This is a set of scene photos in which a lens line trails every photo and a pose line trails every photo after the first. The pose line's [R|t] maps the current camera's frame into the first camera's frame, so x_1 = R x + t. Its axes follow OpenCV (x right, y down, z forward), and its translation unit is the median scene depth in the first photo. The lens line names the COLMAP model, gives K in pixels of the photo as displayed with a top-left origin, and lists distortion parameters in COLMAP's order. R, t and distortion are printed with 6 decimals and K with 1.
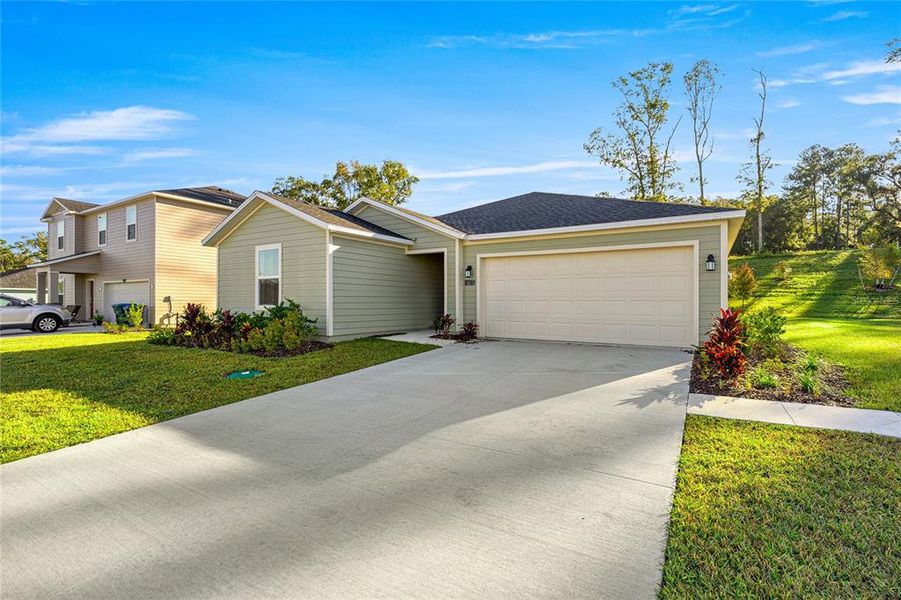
lens RADIAL K [[430.0, 0, 450.5], [0, 430.0, 300.0], [0, 0, 1]] dist [-0.002484, -0.000814]
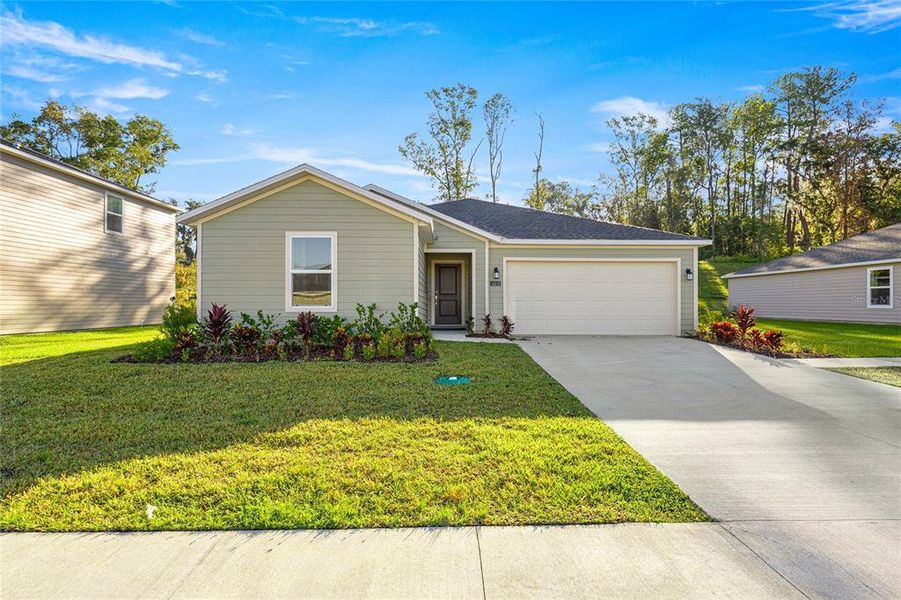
lens RADIAL K [[452.8, 0, 453.5], [0, 452.8, 306.8], [0, 0, 1]] dist [0.005151, -0.000369]
pose [[0.834190, -0.004833, 0.551455, -0.182958], [-0.003053, 0.999906, 0.013381, 0.000464], [-0.551468, -0.012846, 0.834097, 0.037347]]
